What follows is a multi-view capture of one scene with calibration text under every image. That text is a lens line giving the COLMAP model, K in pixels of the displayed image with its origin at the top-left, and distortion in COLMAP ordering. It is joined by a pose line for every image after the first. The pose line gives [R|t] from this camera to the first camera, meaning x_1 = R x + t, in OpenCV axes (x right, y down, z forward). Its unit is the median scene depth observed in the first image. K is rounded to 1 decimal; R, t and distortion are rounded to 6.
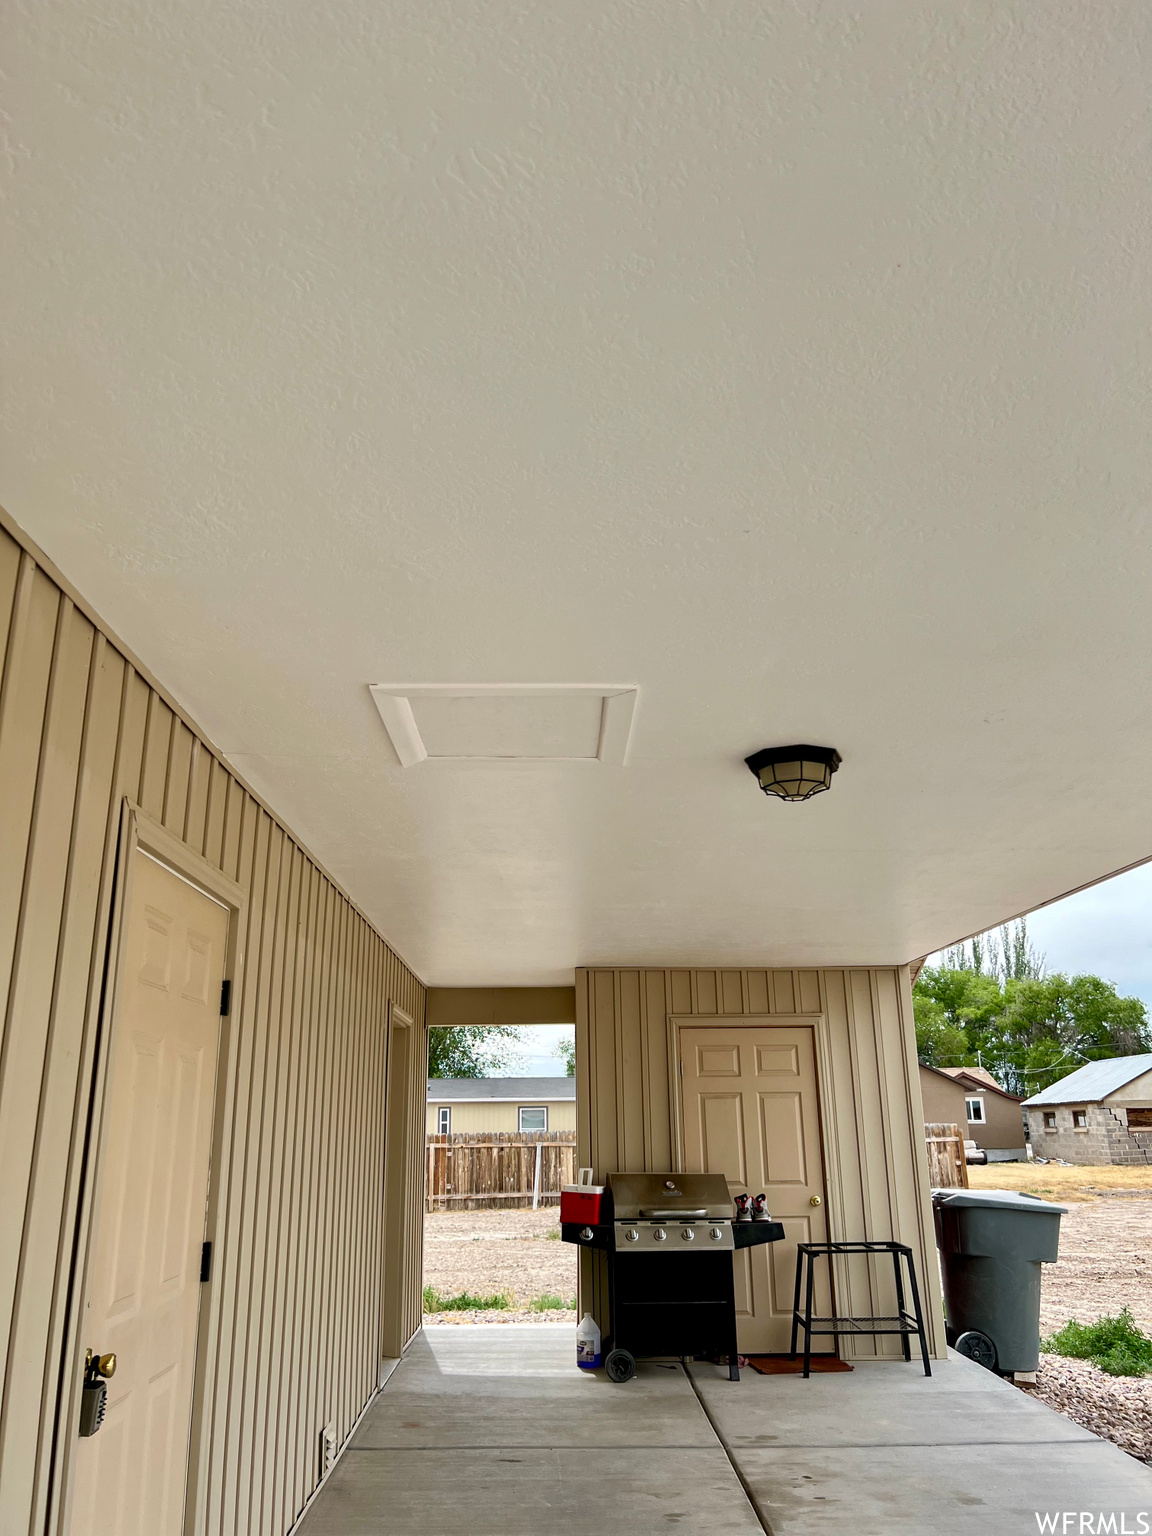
lens RADIAL K [[1155.8, 0, 572.5], [0, 1155.8, 767.0], [0, 0, 1]] dist [0.060260, 0.005055]
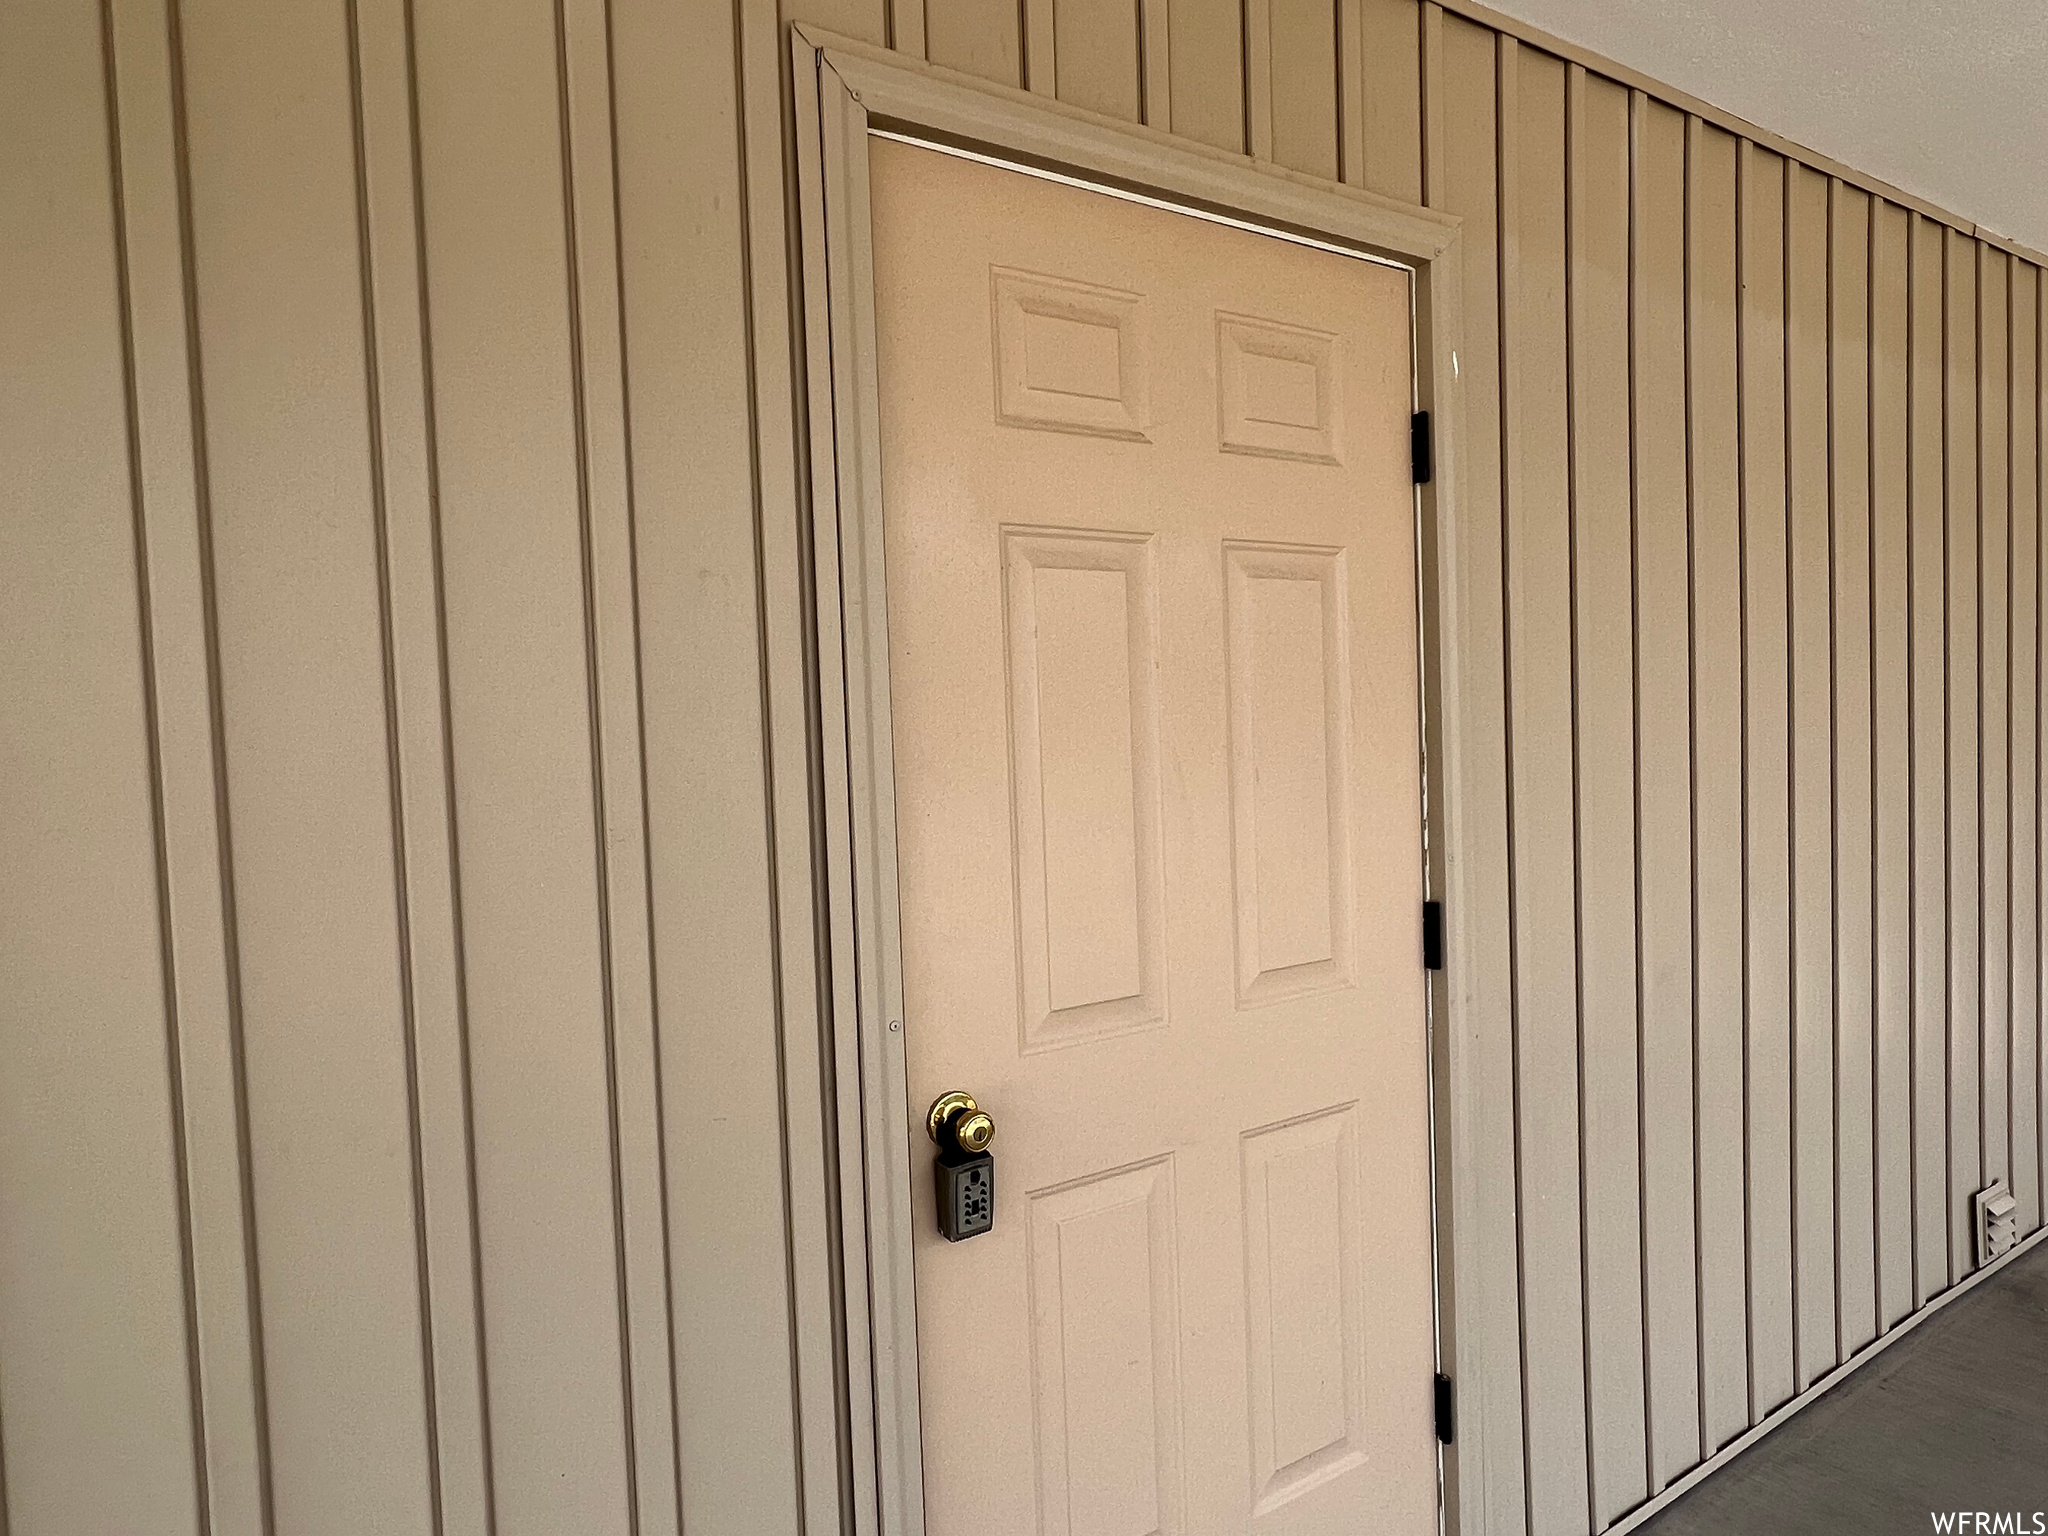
lens RADIAL K [[929.0, 0, 1023.4], [0, 929.0, 769.9], [0, 0, 1]] dist [-0.004580, -0.000391]
pose [[0.415763, 0.029132, -0.909006, -0.006419], [0.300992, 0.938756, 0.167753, 0.163529], [0.858222, -0.343349, 0.381531, 0.517401]]
